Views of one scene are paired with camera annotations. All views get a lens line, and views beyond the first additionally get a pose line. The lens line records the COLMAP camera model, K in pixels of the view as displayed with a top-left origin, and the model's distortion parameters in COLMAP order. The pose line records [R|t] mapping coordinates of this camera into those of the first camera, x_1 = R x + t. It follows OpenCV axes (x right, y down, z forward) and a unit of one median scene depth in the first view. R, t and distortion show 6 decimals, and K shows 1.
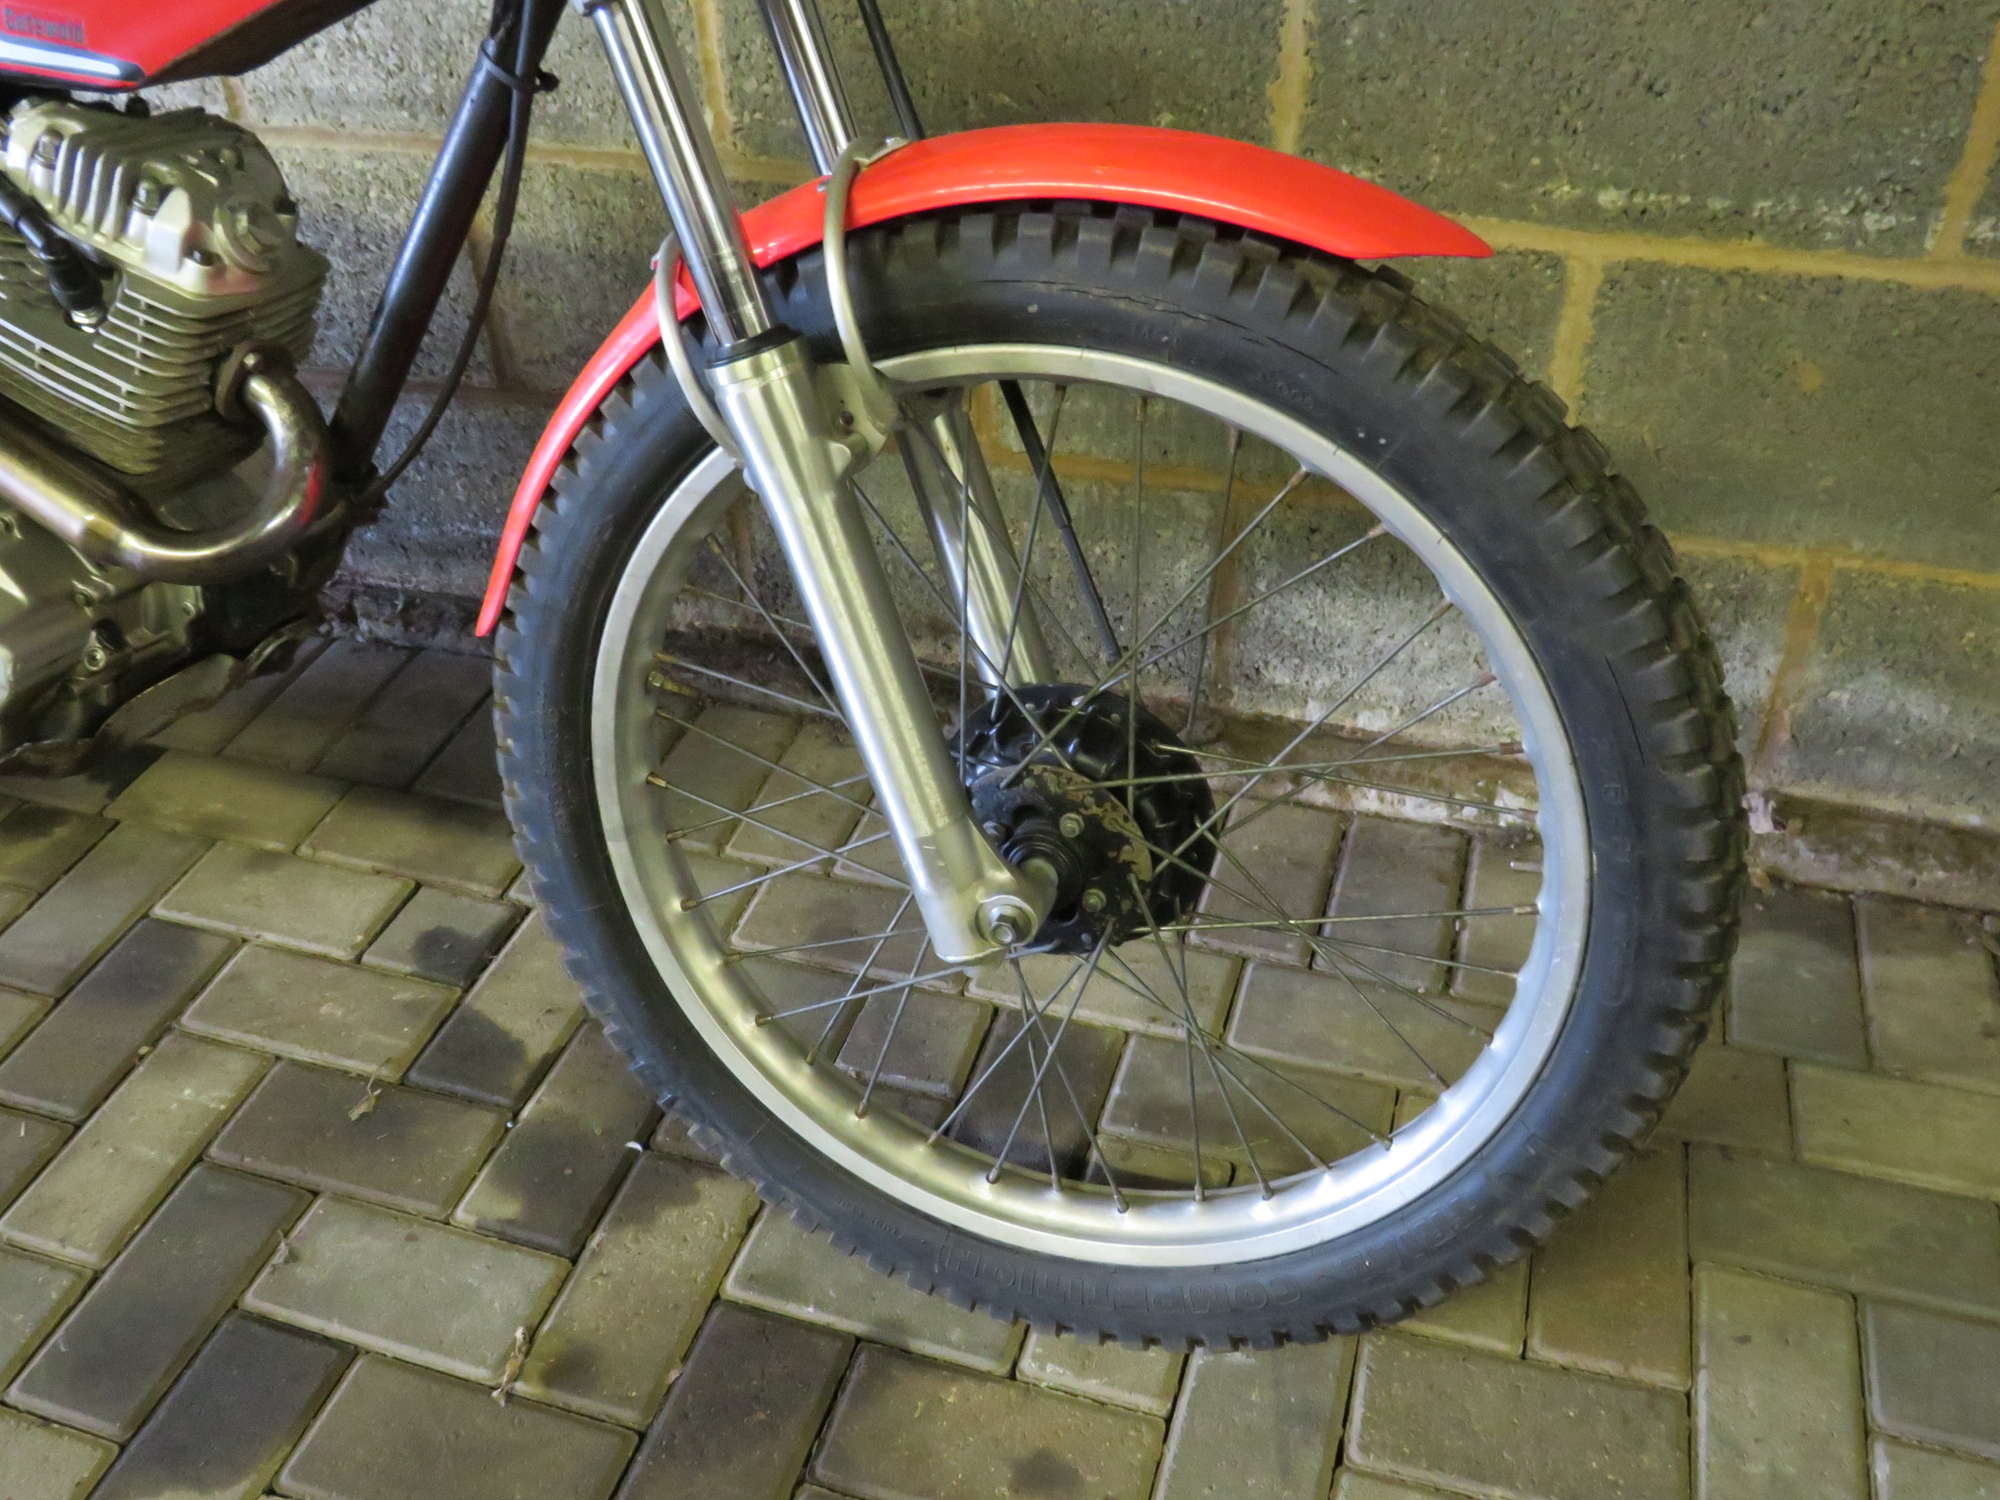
lens RADIAL K [[1738.1, 0, 1001.6], [0, 1738.1, 746.9], [0, 0, 1]] dist [-0.041092, 0.005934]
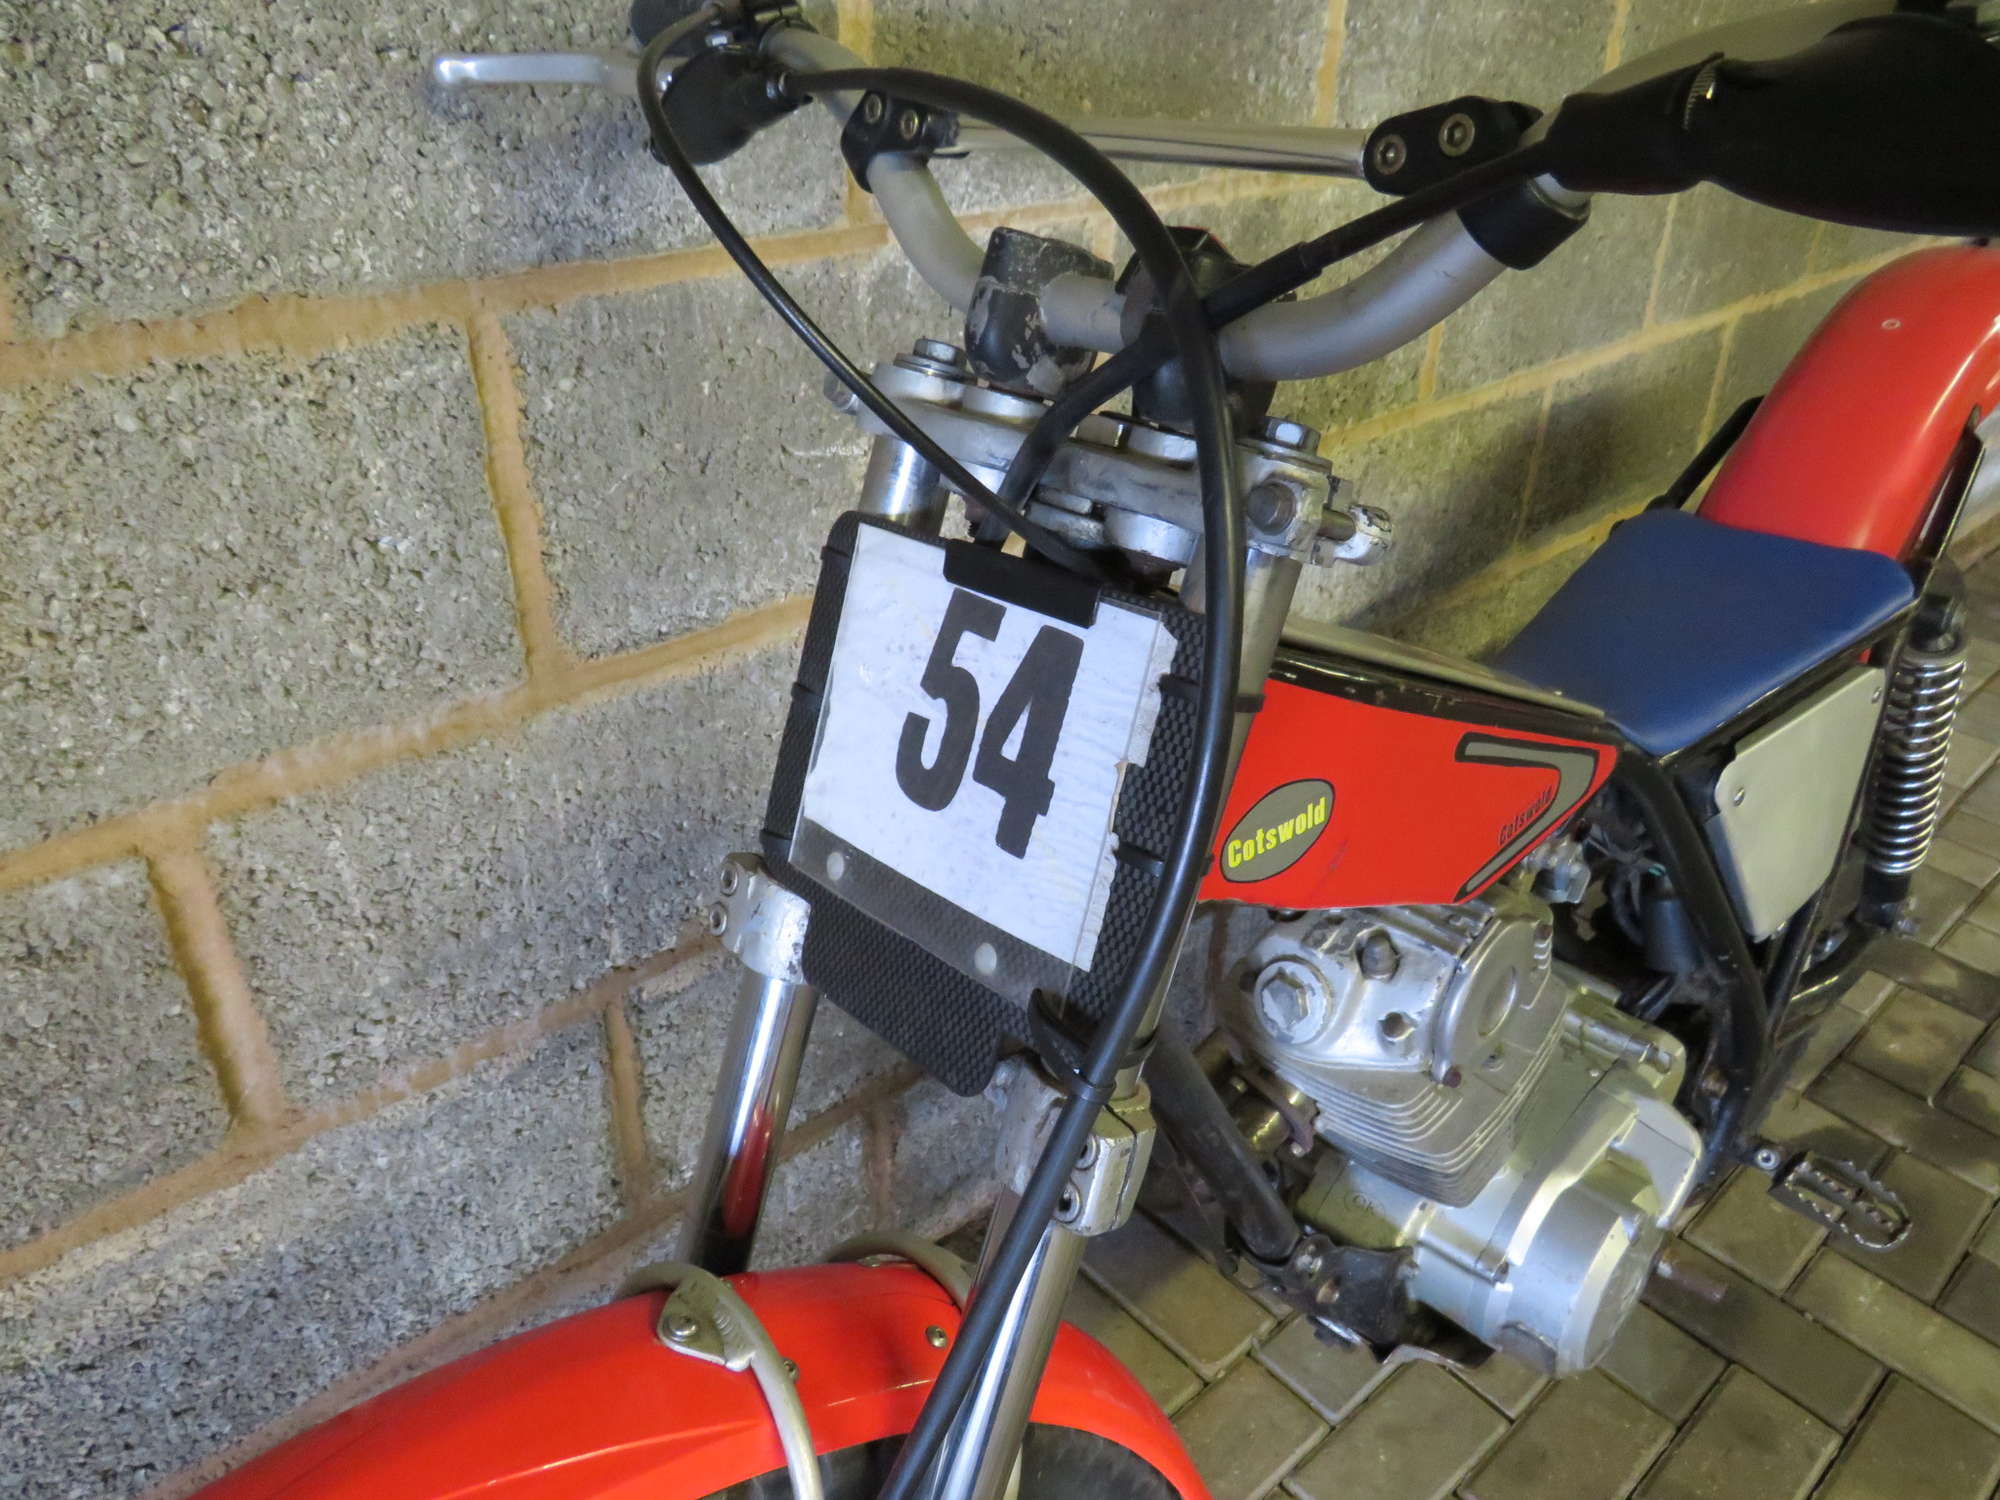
lens RADIAL K [[1412.4, 0, 1003.5], [0, 1412.4, 748.7], [0, 0, 1]] dist [-0.027033, 0.003352]
pose [[0.523056, -0.399095, 0.753084, -1.391866], [0.496920, 0.860672, 0.110973, -0.576670], [-0.692447, 0.316177, 0.648498, 0.614052]]
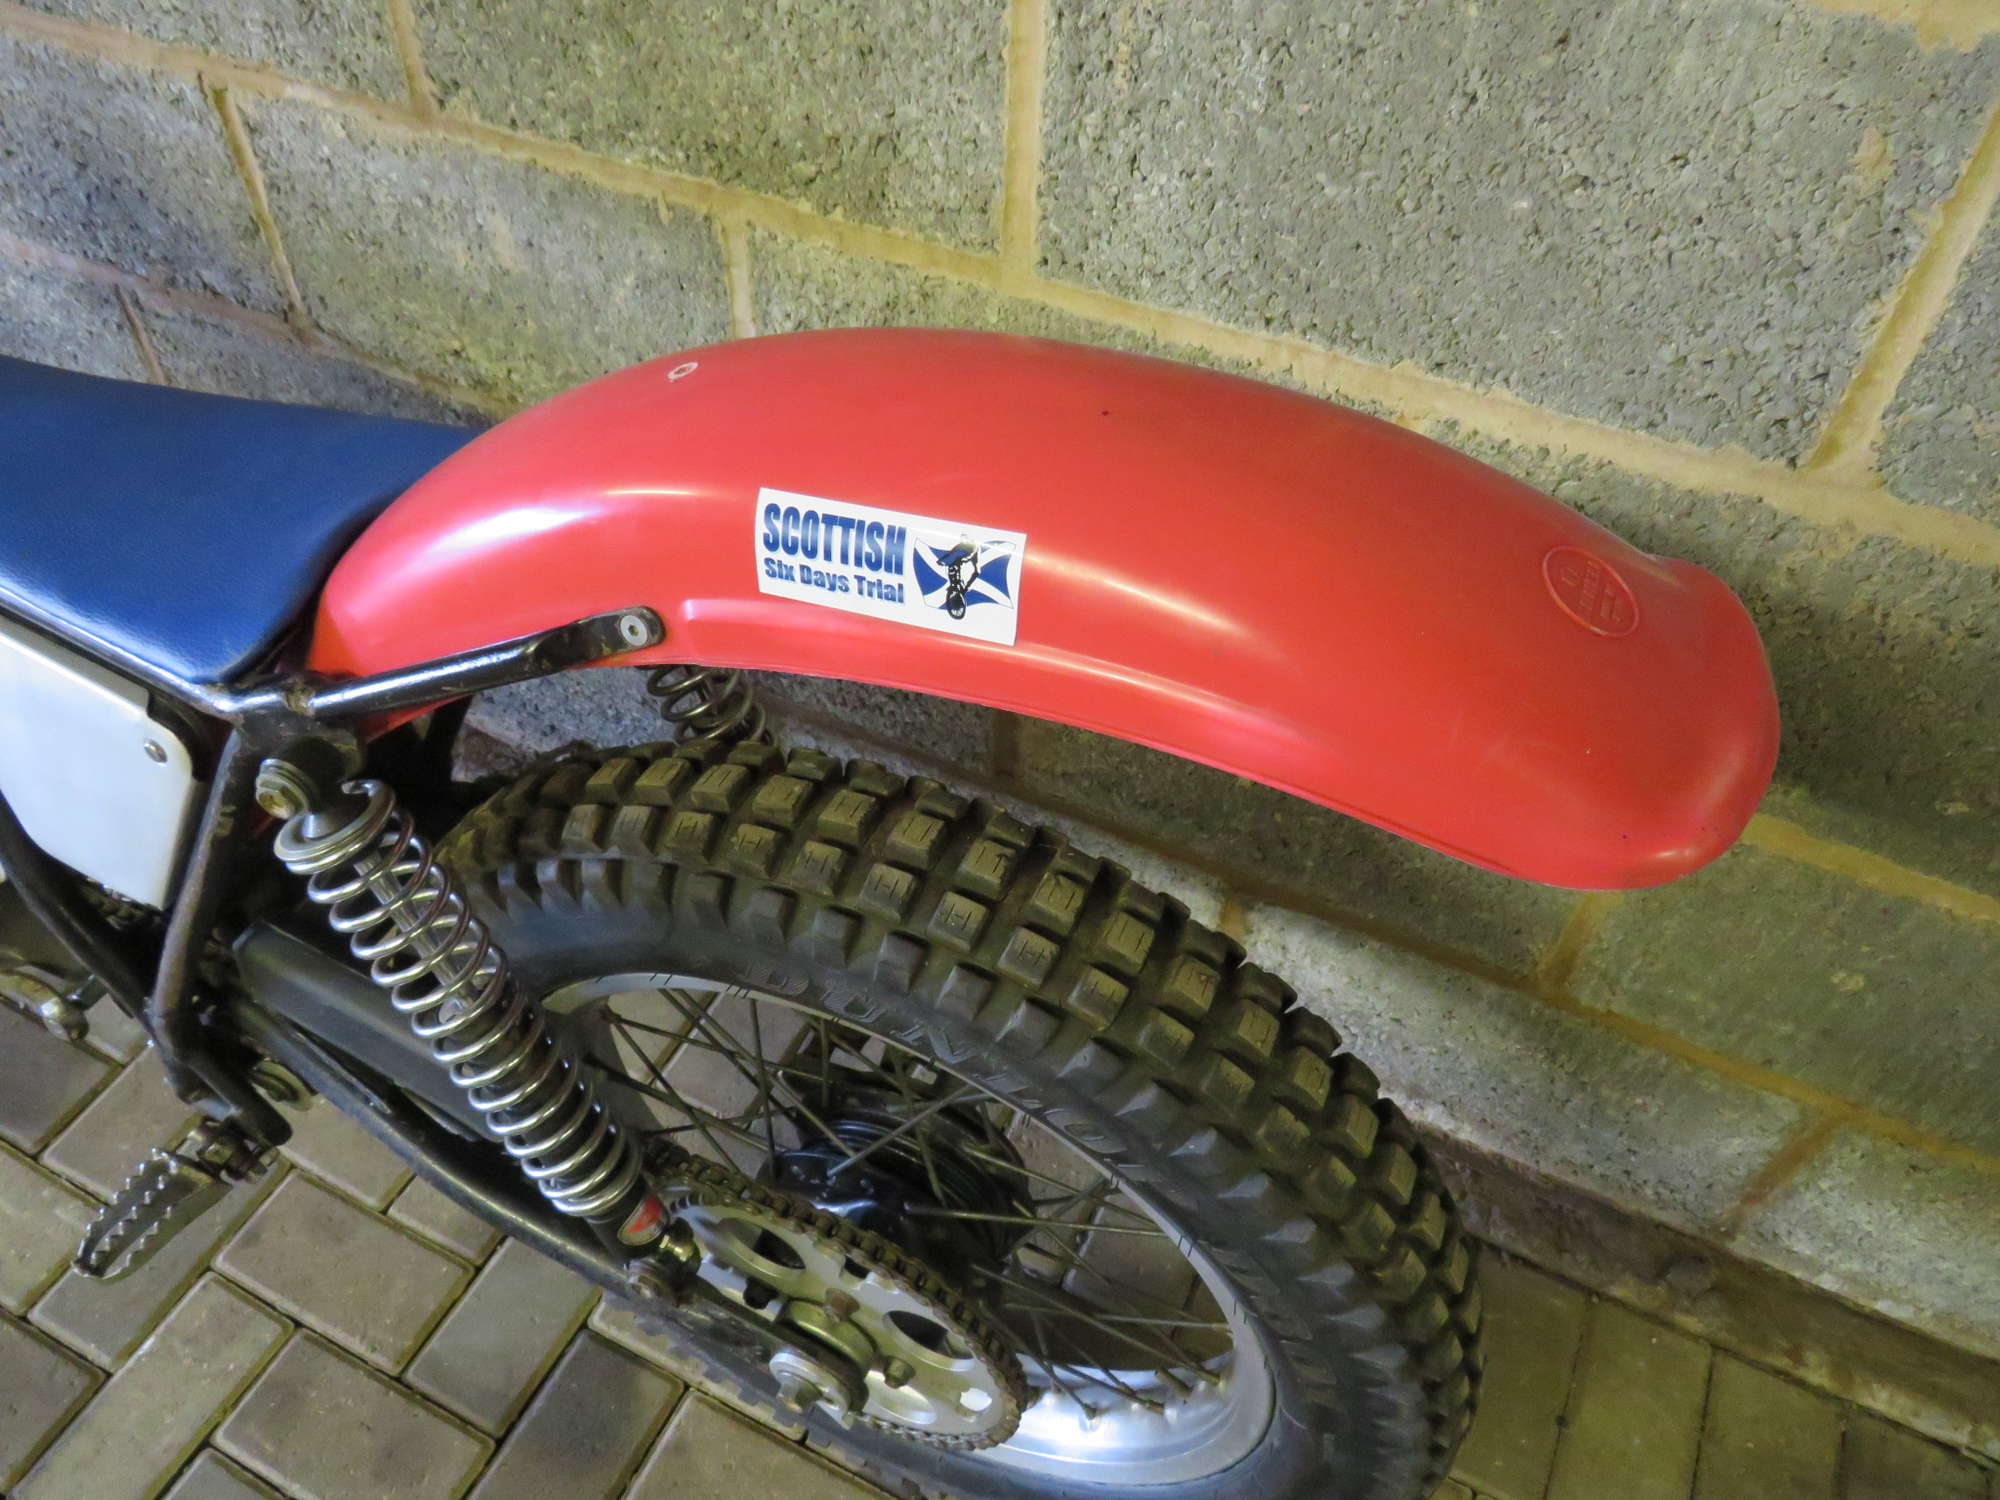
lens RADIAL K [[1412.4, 0, 990.9], [0, 1412.4, 749.4], [0, 0, 1]] dist [-0.027033, 0.003352]
pose [[0.985521, 0.153187, -0.072675, -0.286280], [-0.139340, 0.975956, 0.167614, -0.417062], [0.096604, -0.155061, 0.983170, 0.319347]]
